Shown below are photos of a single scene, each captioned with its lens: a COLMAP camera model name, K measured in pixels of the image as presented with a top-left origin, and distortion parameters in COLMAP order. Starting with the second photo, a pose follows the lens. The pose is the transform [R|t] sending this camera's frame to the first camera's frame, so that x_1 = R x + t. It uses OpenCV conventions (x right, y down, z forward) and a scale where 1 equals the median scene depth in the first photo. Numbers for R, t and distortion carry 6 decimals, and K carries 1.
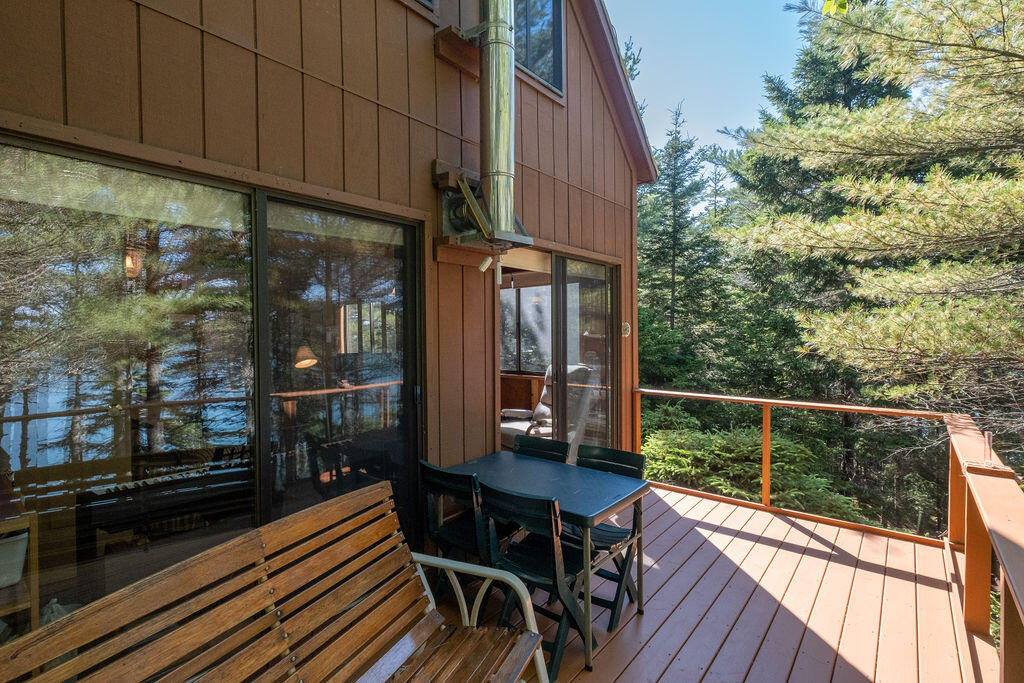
lens RADIAL K [[477.8, 0, 510.3], [0, 477.8, 335.9], [0, 0, 1]] dist [0.001086, 0.000056]
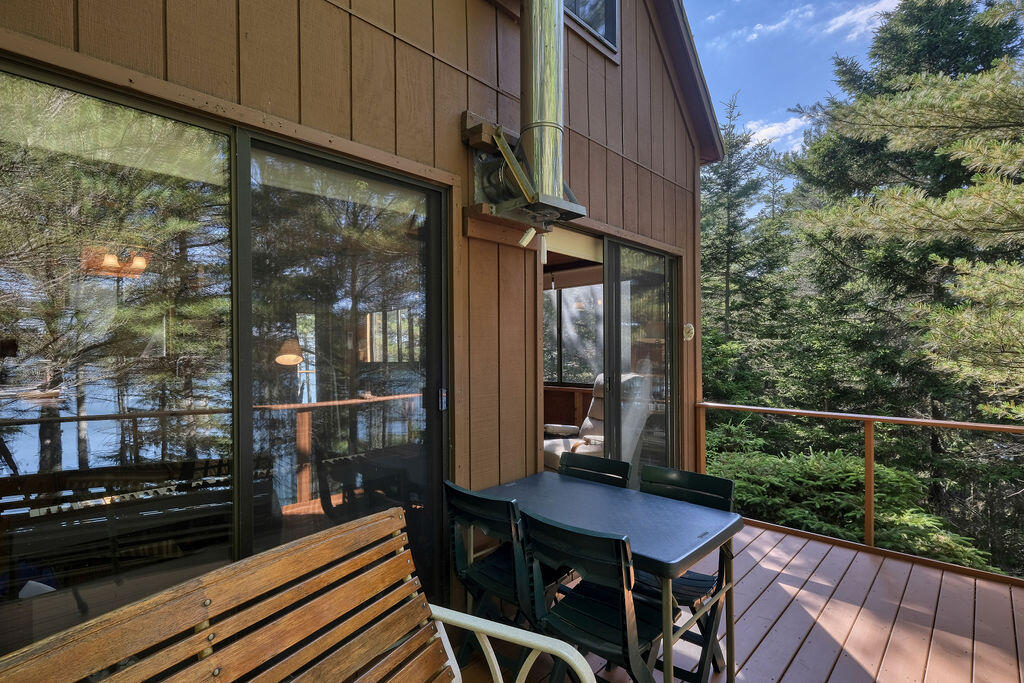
lens RADIAL K [[494.2, 0, 511.0], [0, 494.2, 349.0], [0, 0, 1]] dist [0.000479, 0.000027]
pose [[0.997597, 0.001806, -0.069257, -0.019255], [-0.002548, 0.999940, -0.010630, 0.041581], [0.069233, 0.010781, 0.997542, 0.157165]]
